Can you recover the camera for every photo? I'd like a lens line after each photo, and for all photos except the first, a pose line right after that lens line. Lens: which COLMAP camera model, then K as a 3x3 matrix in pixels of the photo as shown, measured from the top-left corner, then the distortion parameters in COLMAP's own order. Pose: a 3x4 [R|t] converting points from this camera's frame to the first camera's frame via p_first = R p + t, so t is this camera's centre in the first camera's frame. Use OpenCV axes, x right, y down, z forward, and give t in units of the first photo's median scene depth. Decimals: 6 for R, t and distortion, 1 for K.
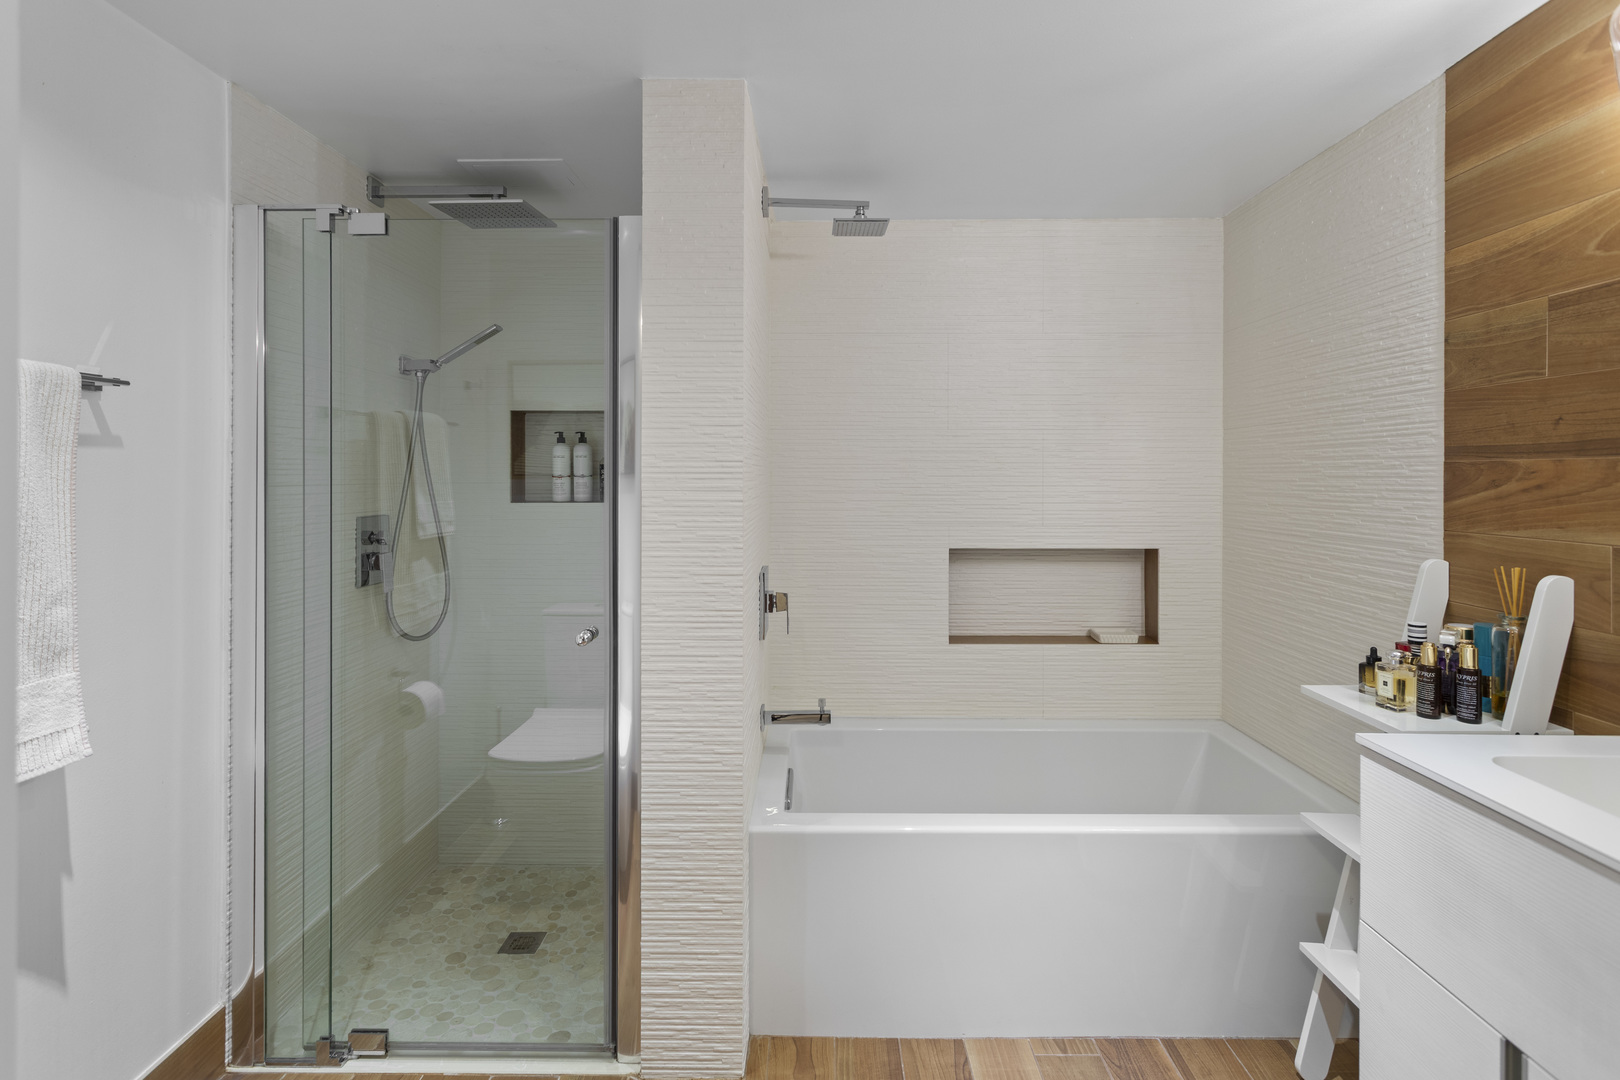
lens RADIAL K [[773.5, 0, 806.1], [0, 773.5, 478.2], [0, 0, 1]] dist [0.003369, 0.000908]
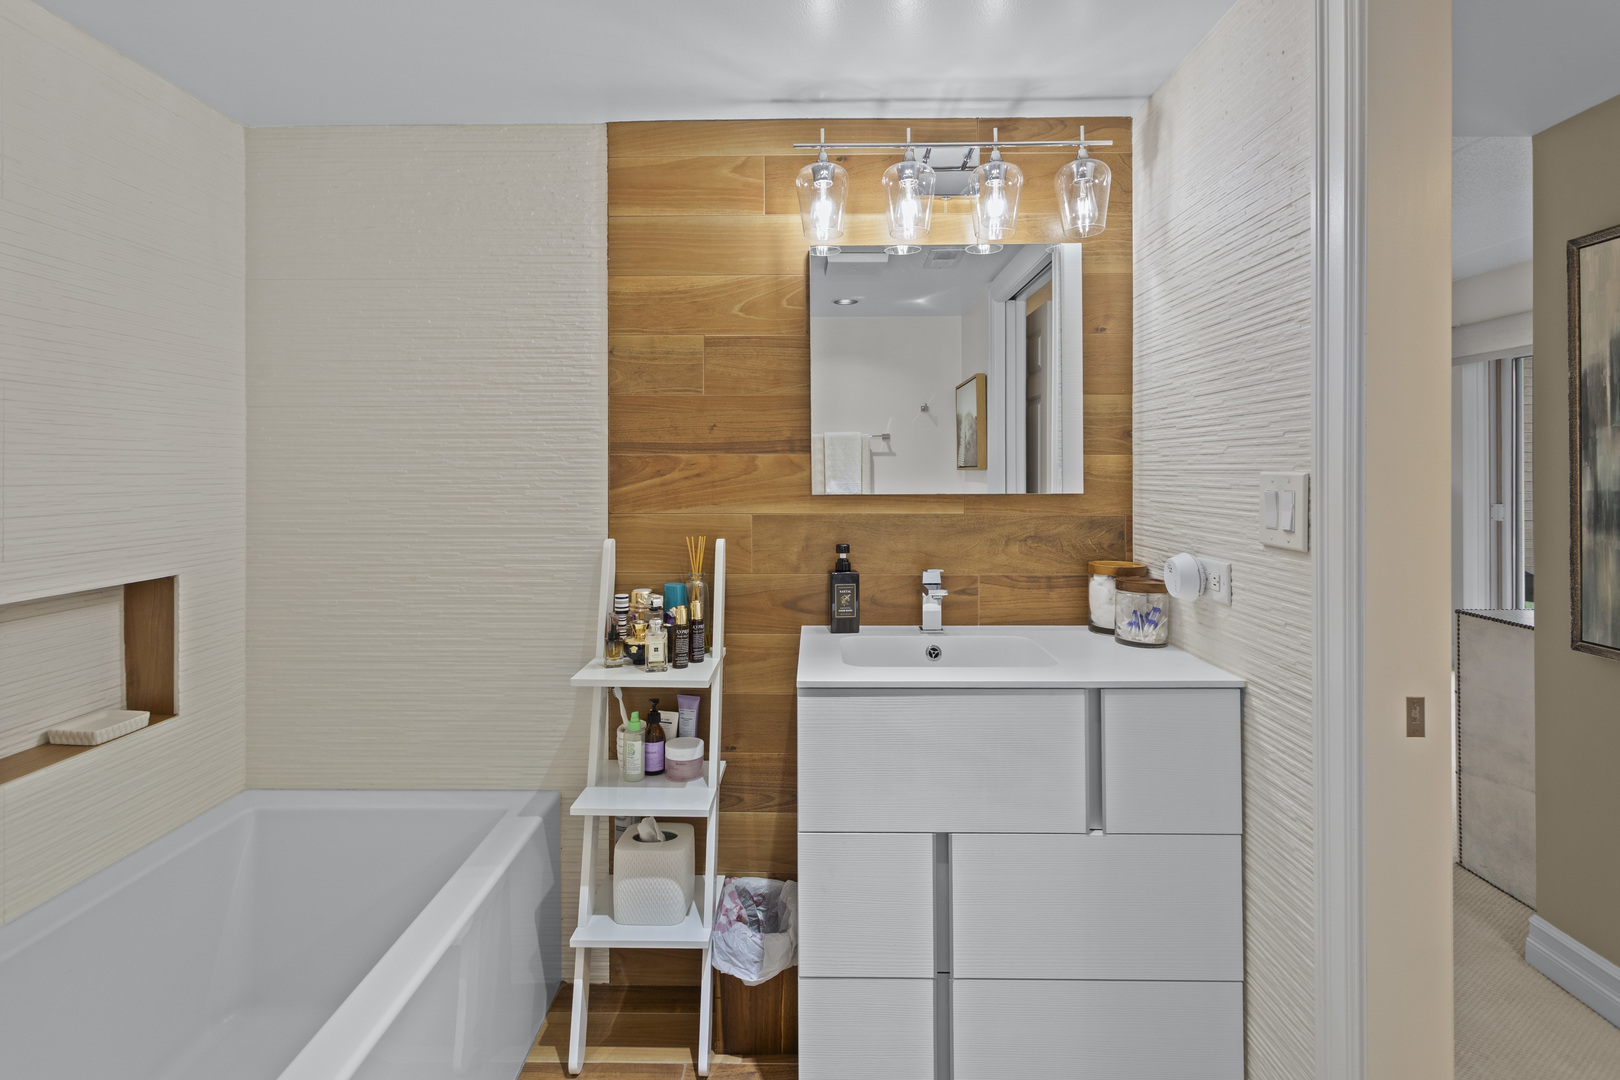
lens RADIAL K [[773.5, 0, 795.9], [0, 773.5, 471.5], [0, 0, 1]] dist [0.003369, 0.000908]
pose [[0.005026, 0.002391, 0.999985, -0.349254], [0.003863, 0.999990, -0.002410, 0.007568], [-0.999980, 0.003875, 0.005017, 0.720238]]
